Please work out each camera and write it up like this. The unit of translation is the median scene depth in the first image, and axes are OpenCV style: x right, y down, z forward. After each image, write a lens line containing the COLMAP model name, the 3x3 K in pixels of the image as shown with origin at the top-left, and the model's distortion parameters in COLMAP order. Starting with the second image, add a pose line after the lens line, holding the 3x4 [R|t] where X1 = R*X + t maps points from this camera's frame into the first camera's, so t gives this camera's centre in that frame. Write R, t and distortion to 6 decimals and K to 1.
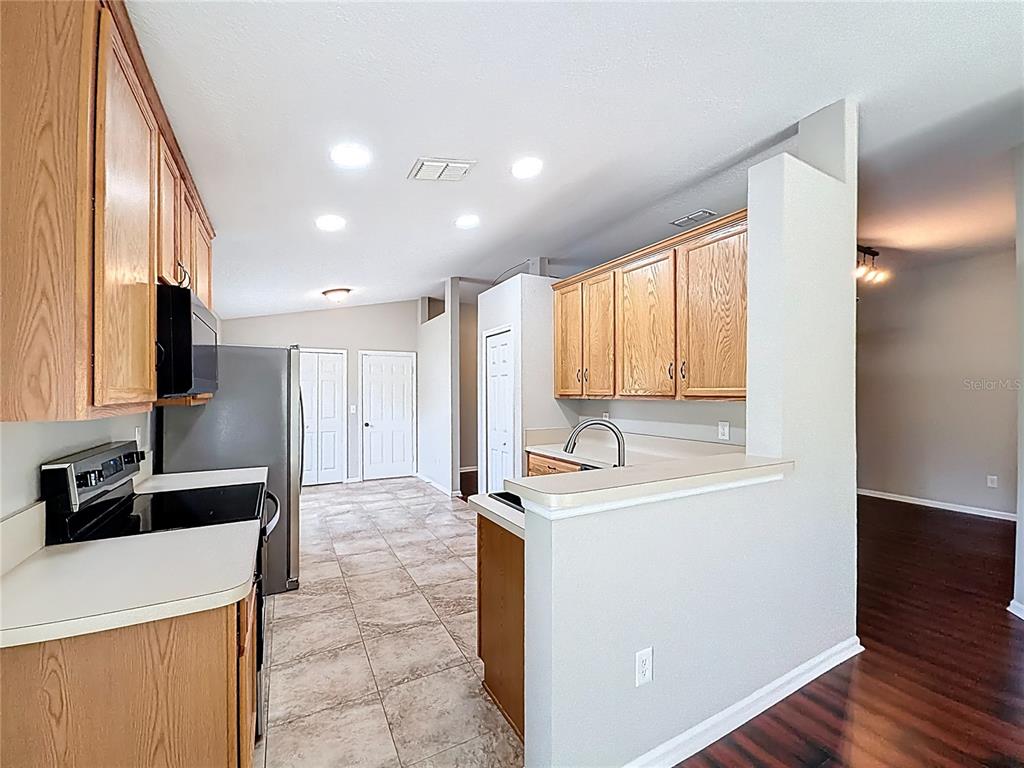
lens RADIAL K [[417.1, 0, 518.0], [0, 417.1, 385.3], [0, 0, 1]] dist [-0.002033, -0.003451]
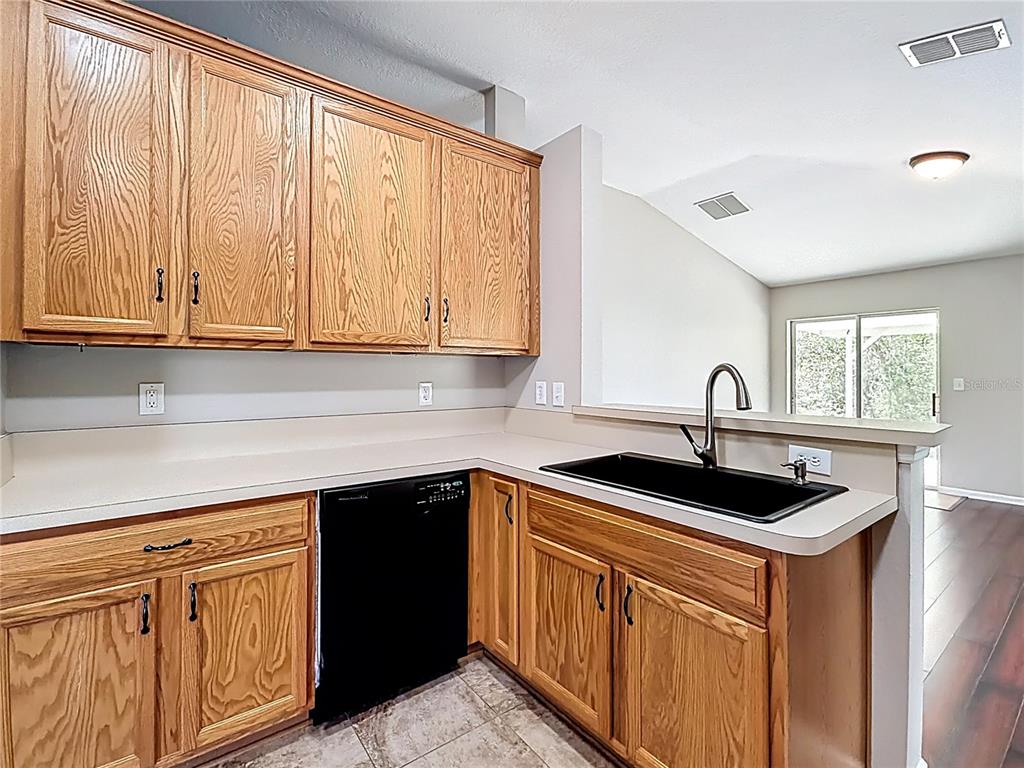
lens RADIAL K [[459.7, 0, 507.9], [0, 459.7, 373.7], [0, 0, 1]] dist [-0.012017, 0.002898]
pose [[-0.110506, 0.011416, 0.993810, -0.333494], [-0.006749, 0.999902, -0.012236, 0.067368], [-0.993853, -0.008060, -0.110418, 0.820277]]
